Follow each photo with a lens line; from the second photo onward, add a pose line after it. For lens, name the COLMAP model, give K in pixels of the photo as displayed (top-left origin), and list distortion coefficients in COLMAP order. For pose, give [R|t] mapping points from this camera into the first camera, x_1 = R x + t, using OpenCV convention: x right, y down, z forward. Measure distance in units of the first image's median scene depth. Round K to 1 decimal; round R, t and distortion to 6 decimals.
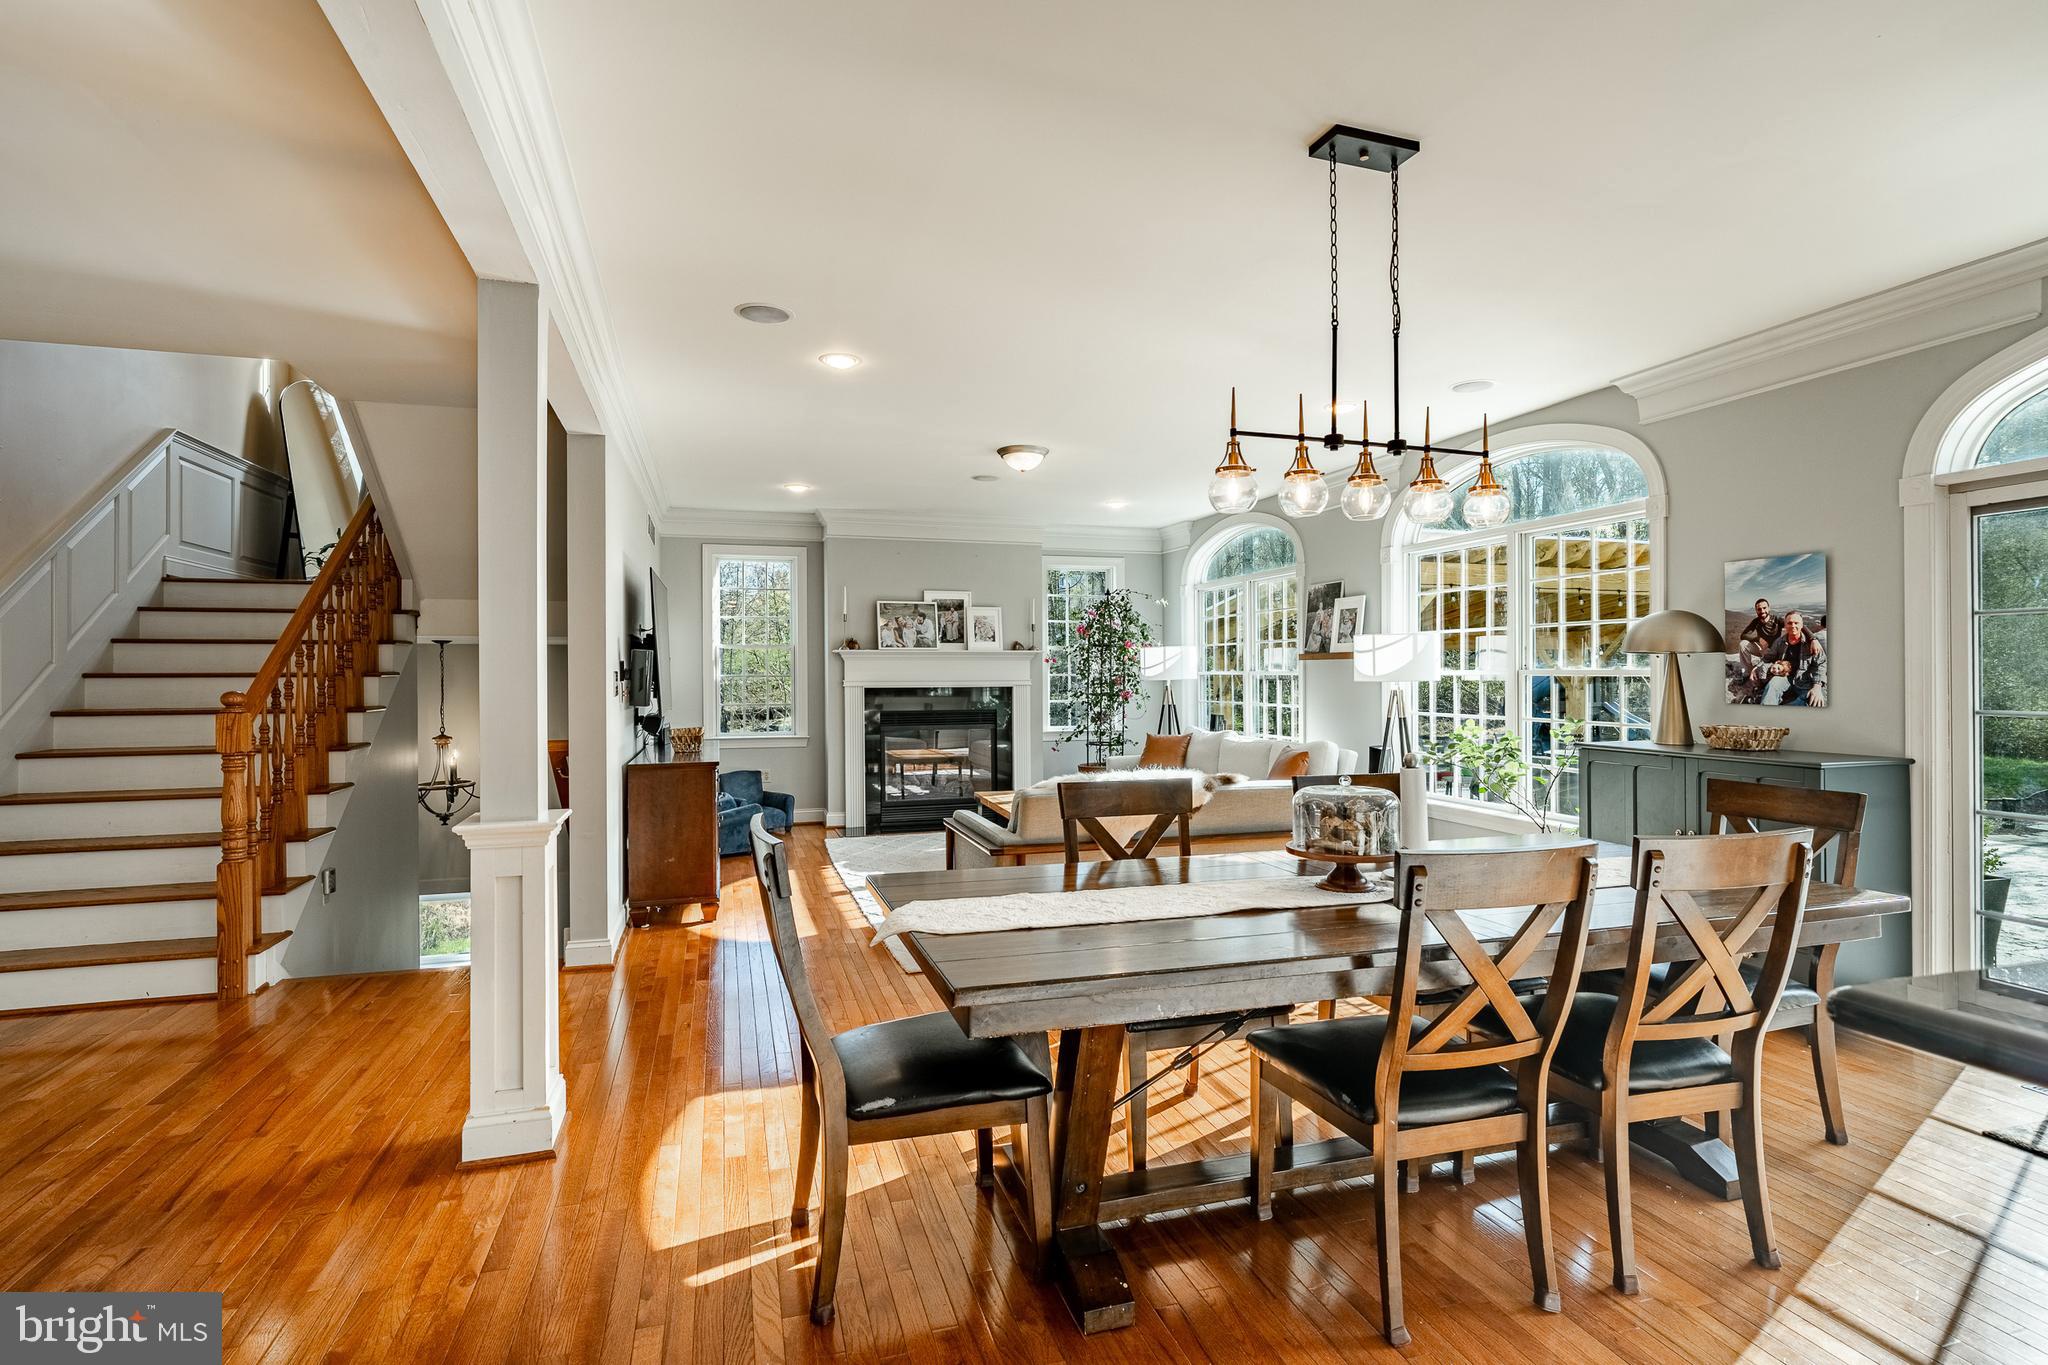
lens RADIAL K [[983.2, 0, 1014.7], [0, 983.2, 671.9], [0, 0, 1]] dist [-0.000082, 0.000614]
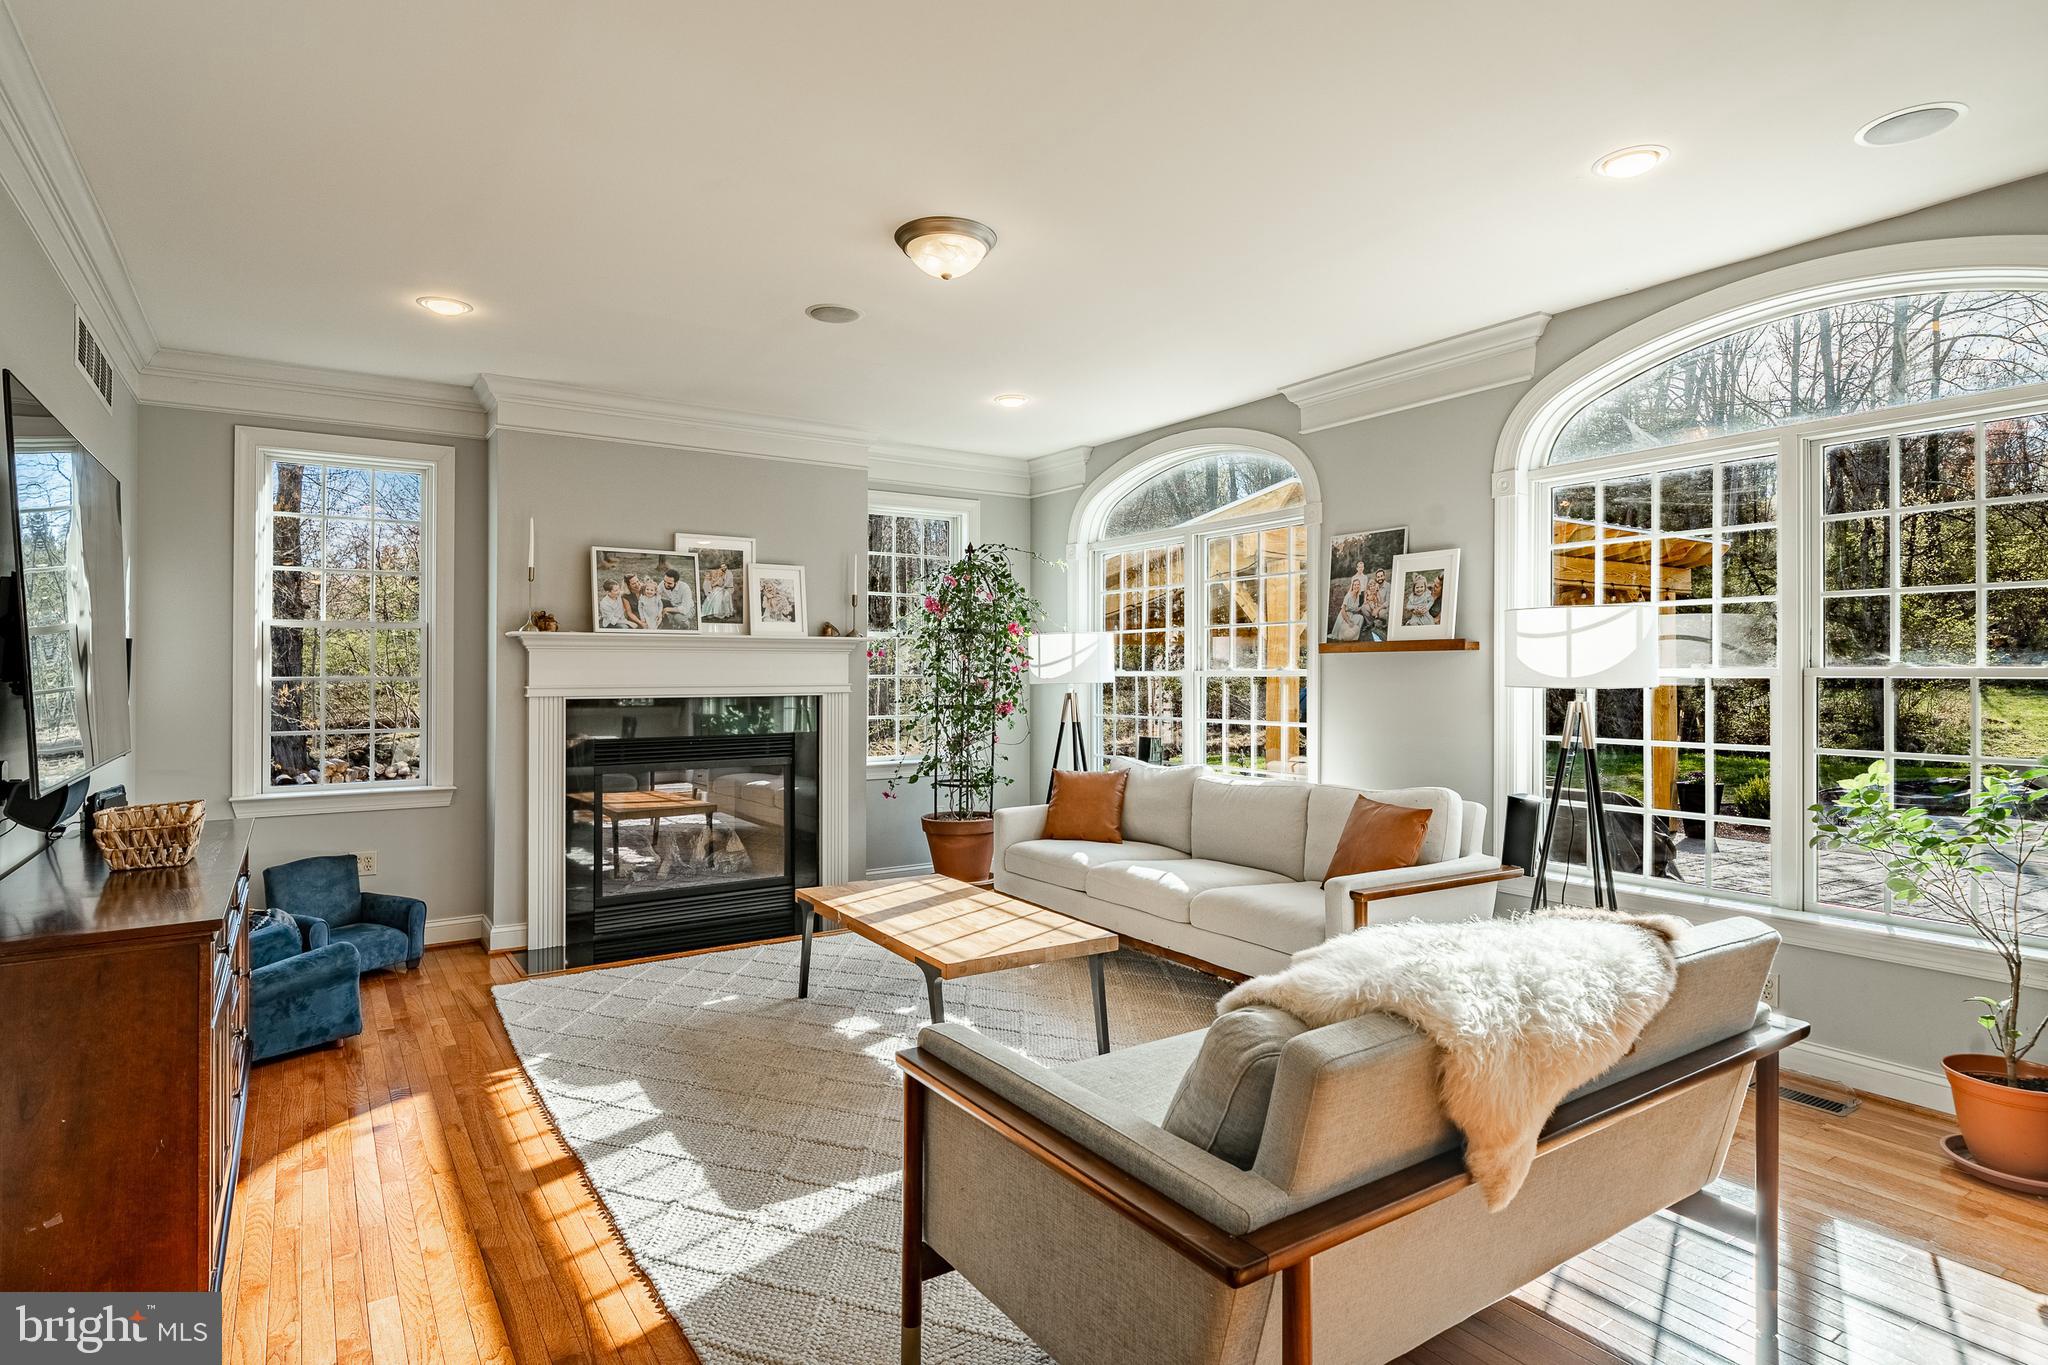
lens RADIAL K [[1077.1, 0, 1011.4], [0, 1077.1, 657.6], [0, 0, 1]] dist [0.002676, -0.002492]
pose [[0.958236, 0.006068, 0.285914, -0.133351], [-0.001698, 0.999878, -0.015530, 0.002267], [-0.285973, 0.014396, 0.958130, 0.523354]]
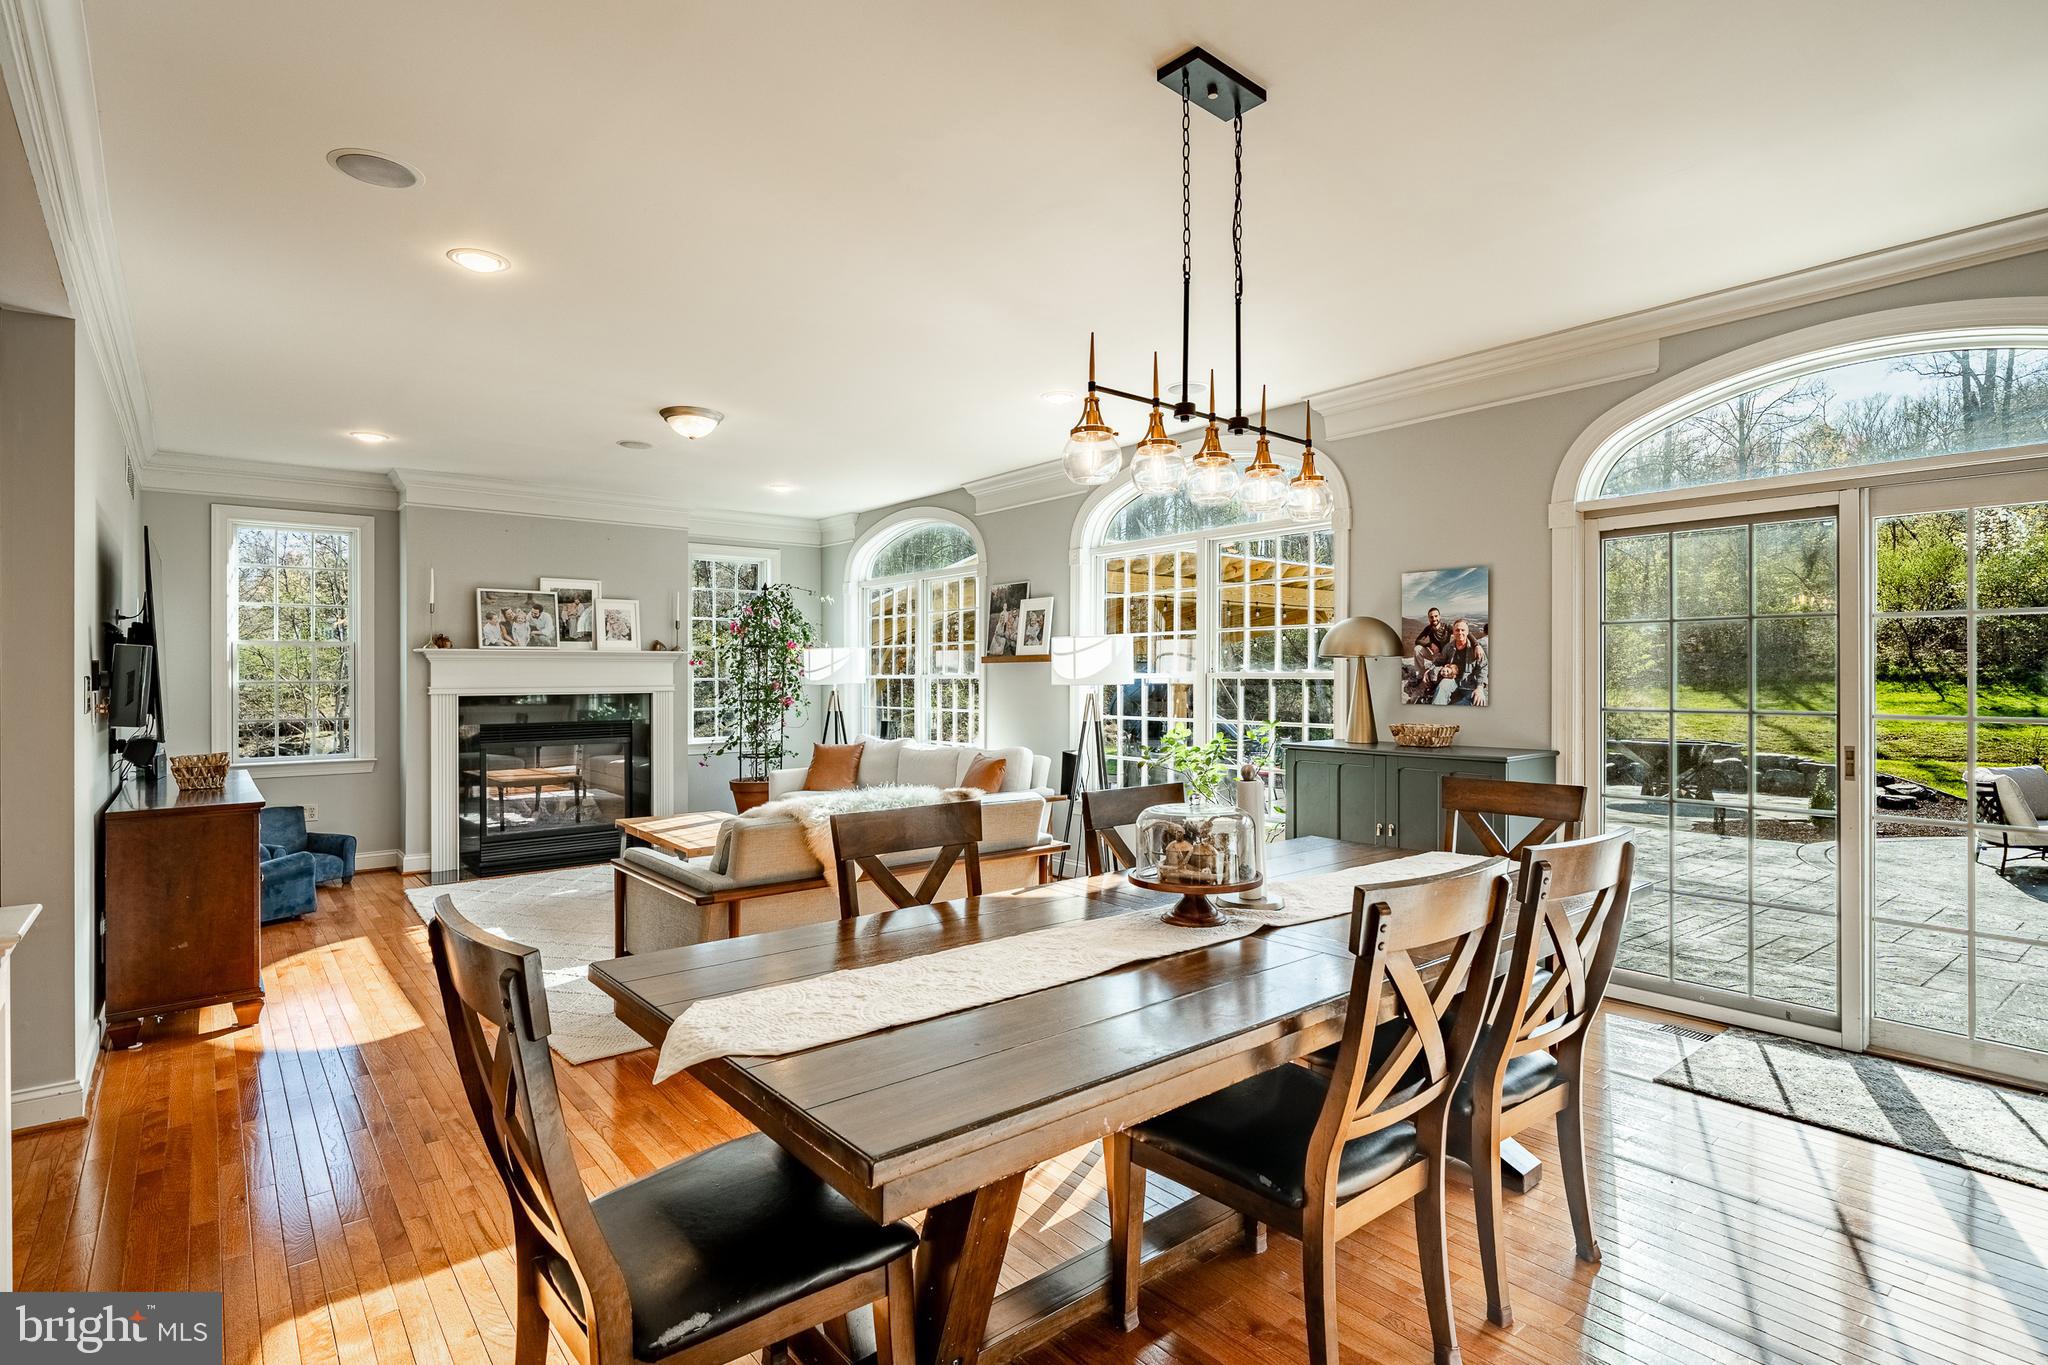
lens RADIAL K [[1010.6, 0, 1021.0], [0, 1010.6, 669.3], [0, 0, 1]] dist [-0.004625, 0.002422]
pose [[0.924000, 0.000871, 0.382392, -0.069076], [0.001628, 0.999979, -0.006212, 0.000206], [-0.382390, 0.006362, 0.923979, 0.102905]]
